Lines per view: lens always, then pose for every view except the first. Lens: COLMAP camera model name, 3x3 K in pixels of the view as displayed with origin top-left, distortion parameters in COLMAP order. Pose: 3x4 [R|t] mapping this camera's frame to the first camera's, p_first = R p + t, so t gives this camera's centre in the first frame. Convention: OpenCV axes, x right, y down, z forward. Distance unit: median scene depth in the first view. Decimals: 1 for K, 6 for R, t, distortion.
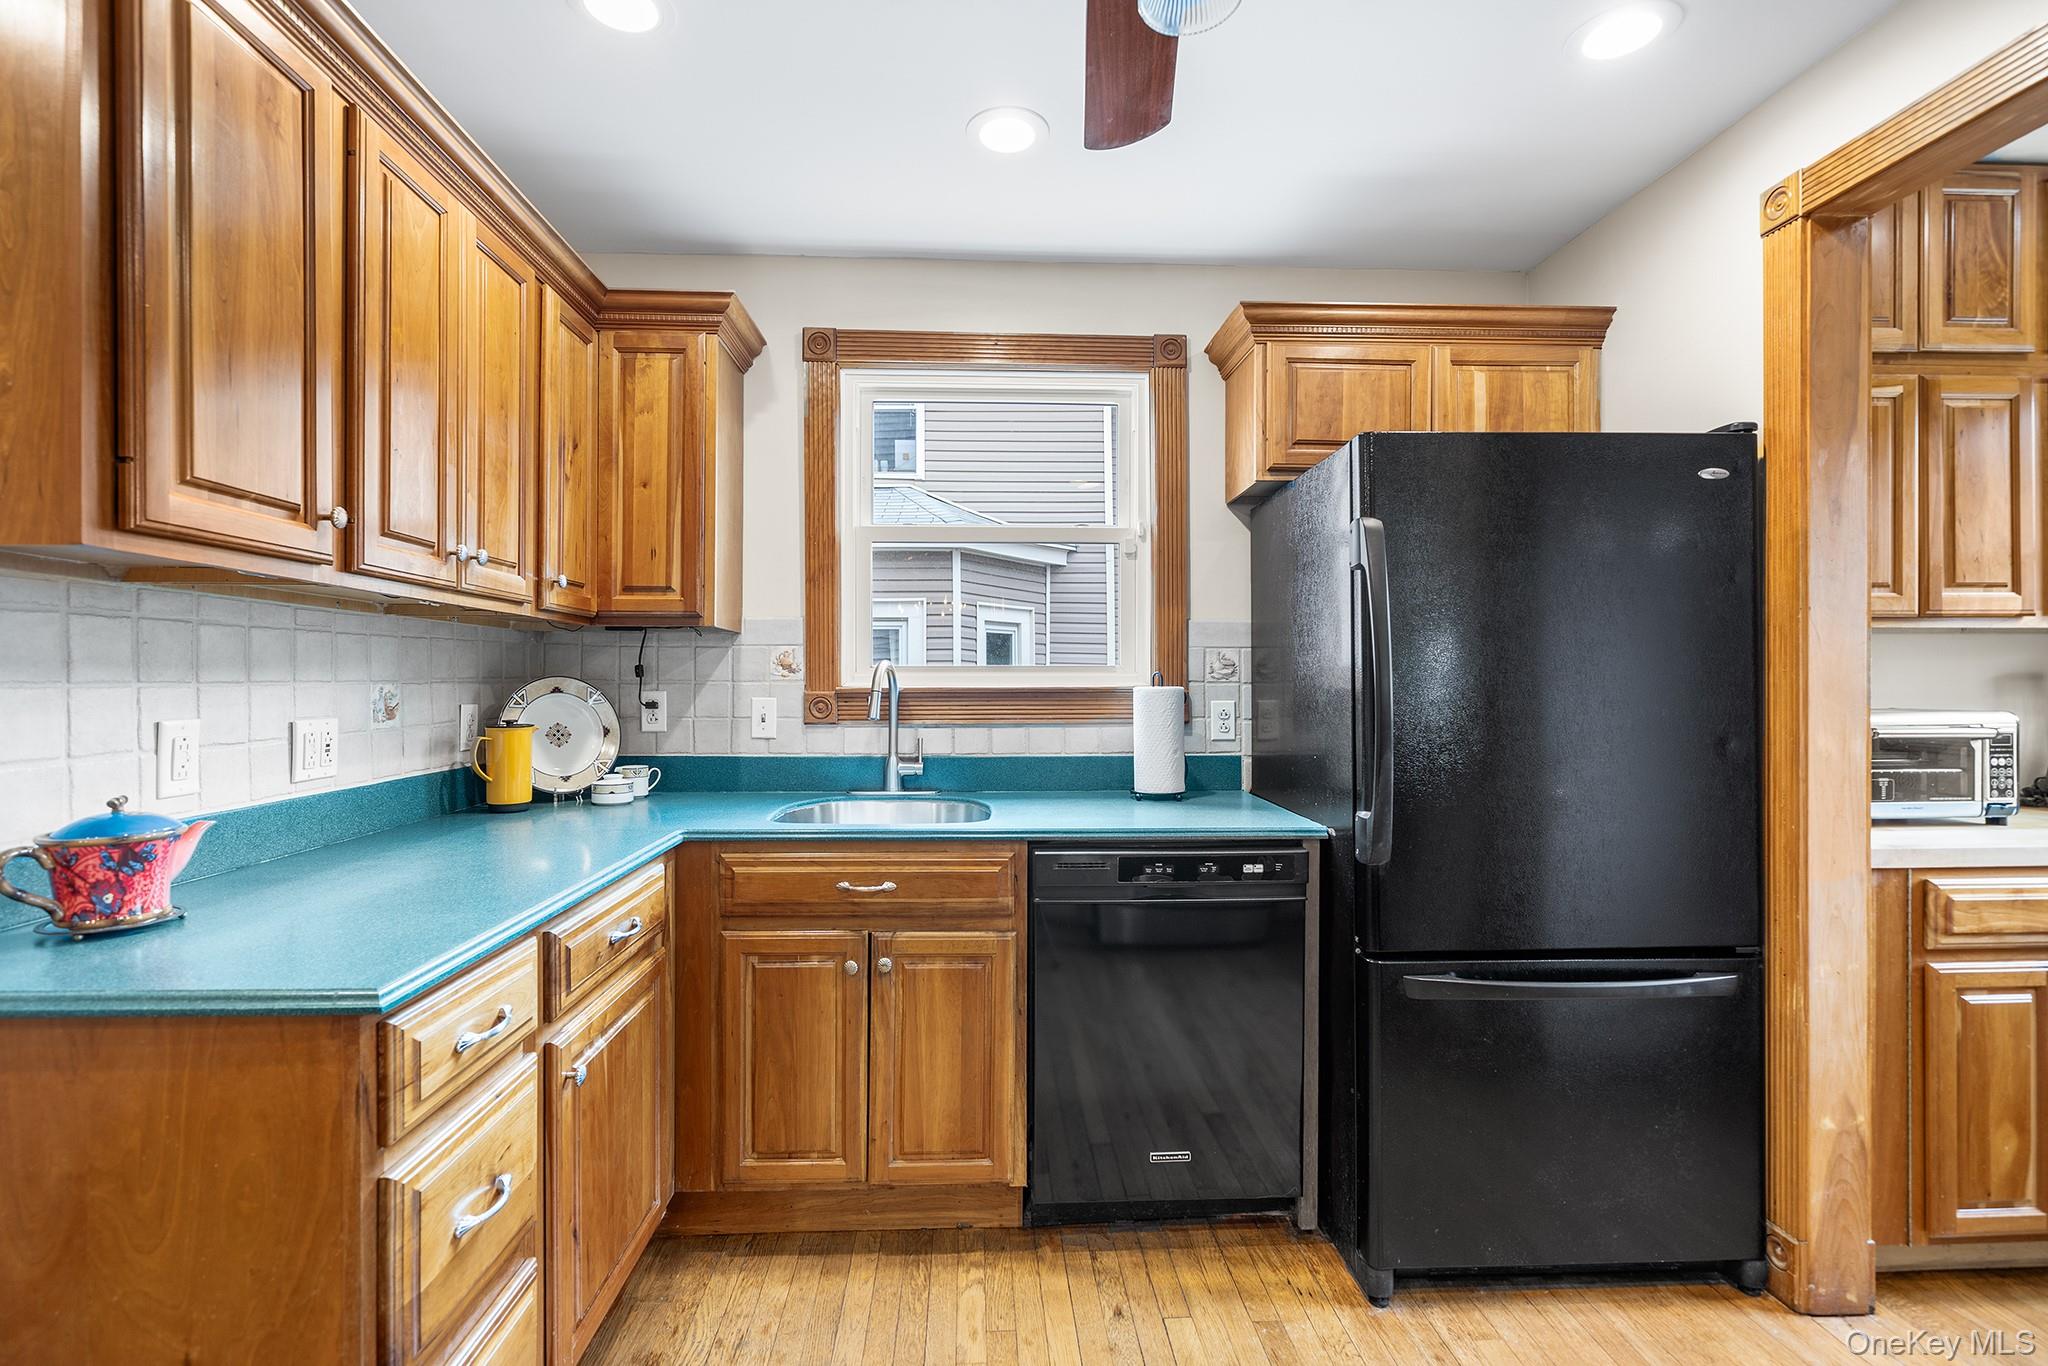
lens RADIAL K [[912.9, 0, 984.0], [0, 912.9, 687.0], [0, 0, 1]] dist [0.002441, -0.000242]
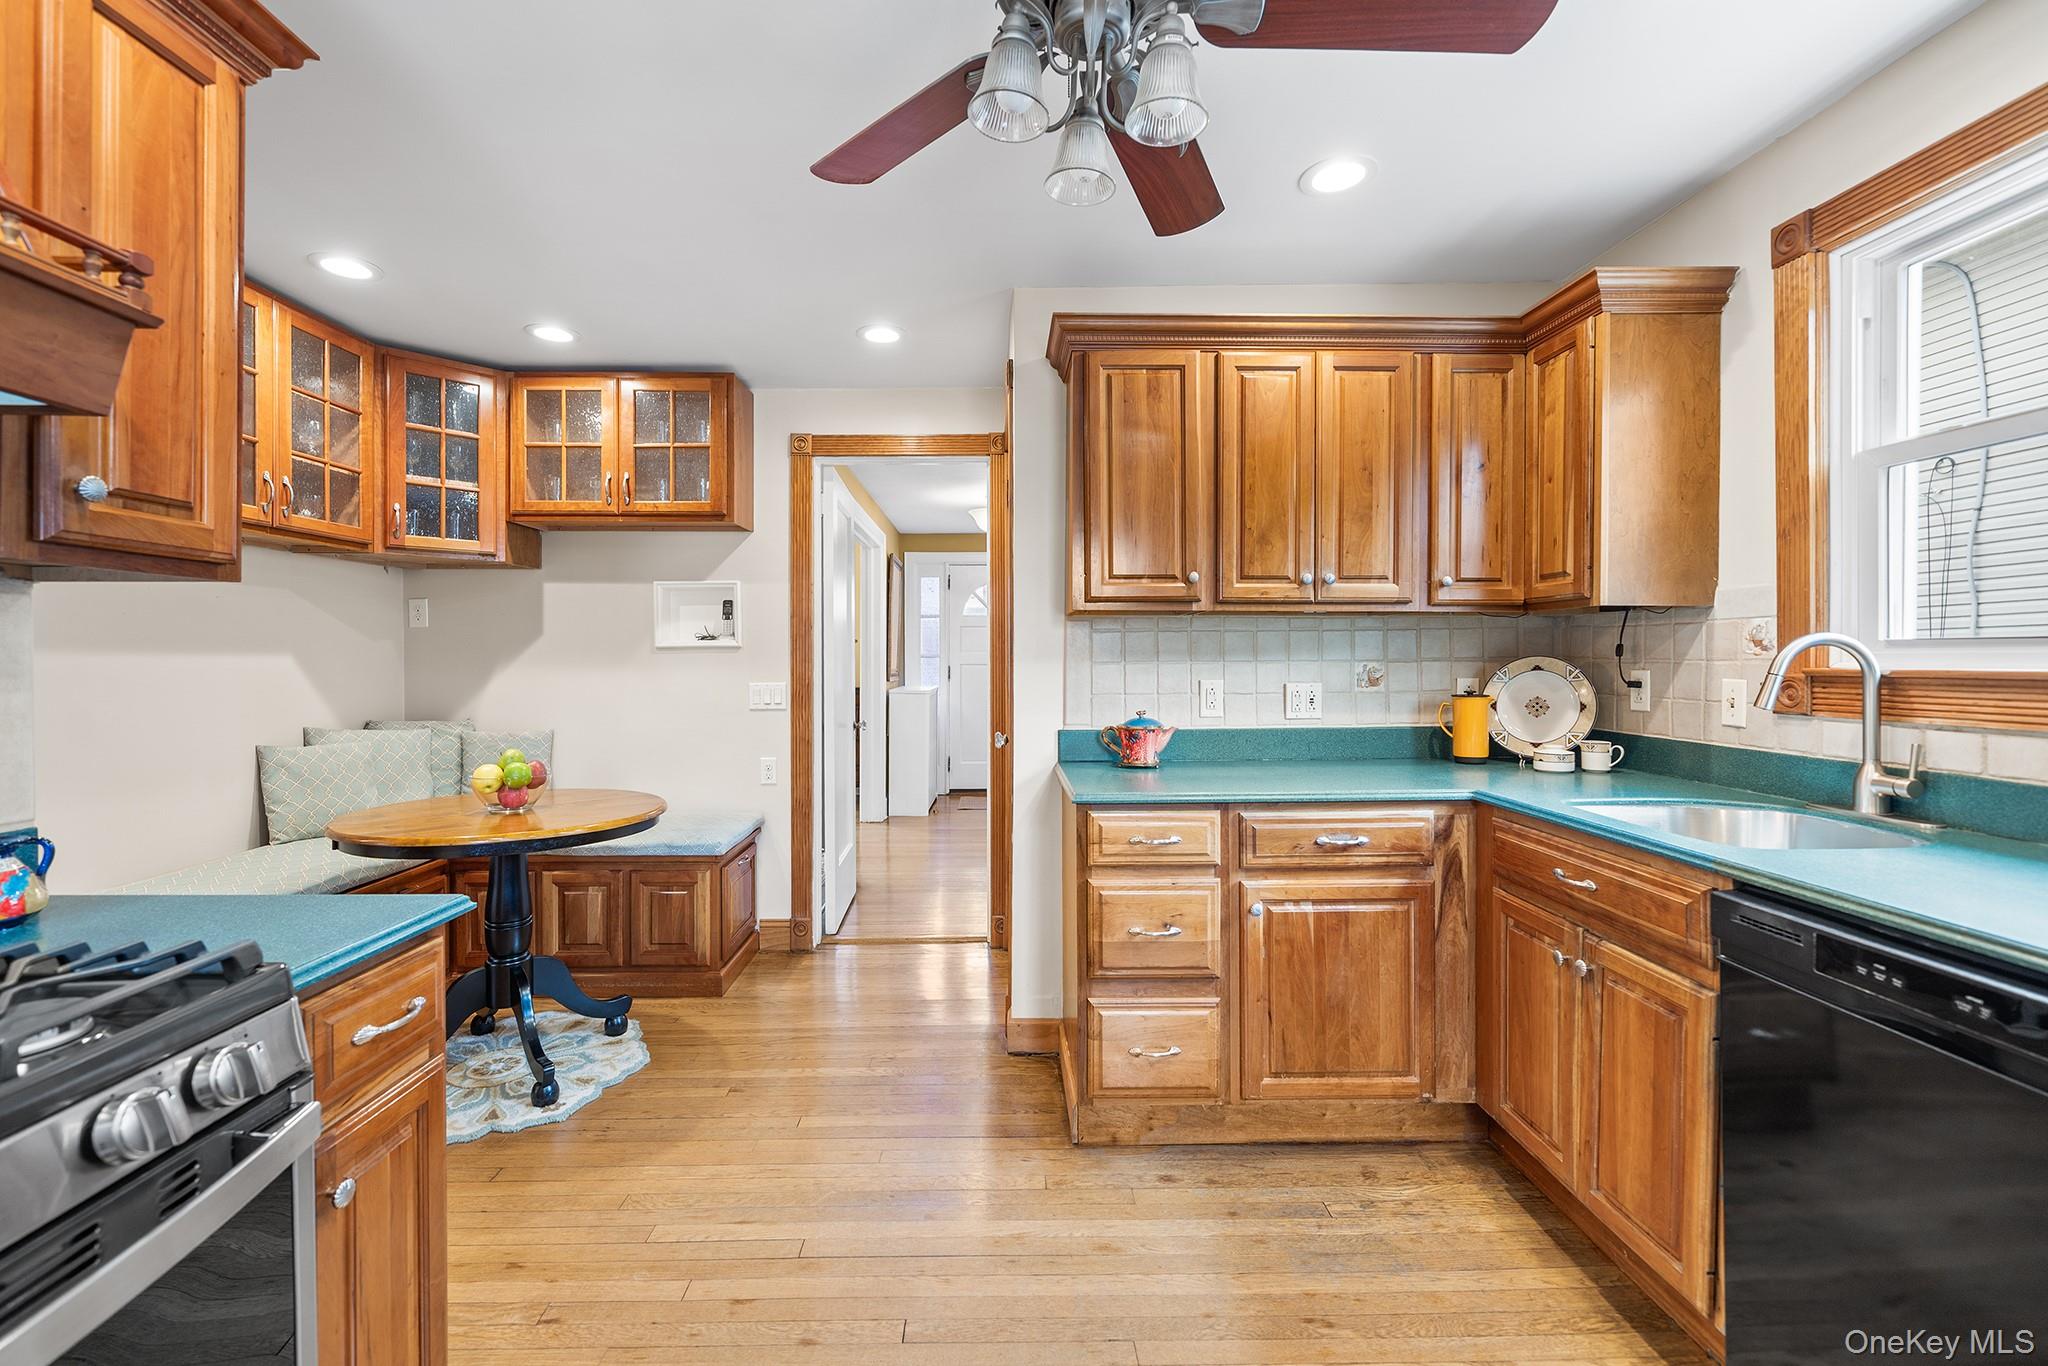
lens RADIAL K [[855.2, 0, 991.1], [0, 855.2, 660.5], [0, 0, 1]] dist [-0.011869, 0.000172]
pose [[-0.035623, 0.003186, -0.999360, 0.662915], [-0.003105, 0.999990, 0.003299, -0.007661], [0.999360, 0.003221, -0.035613, 0.370816]]
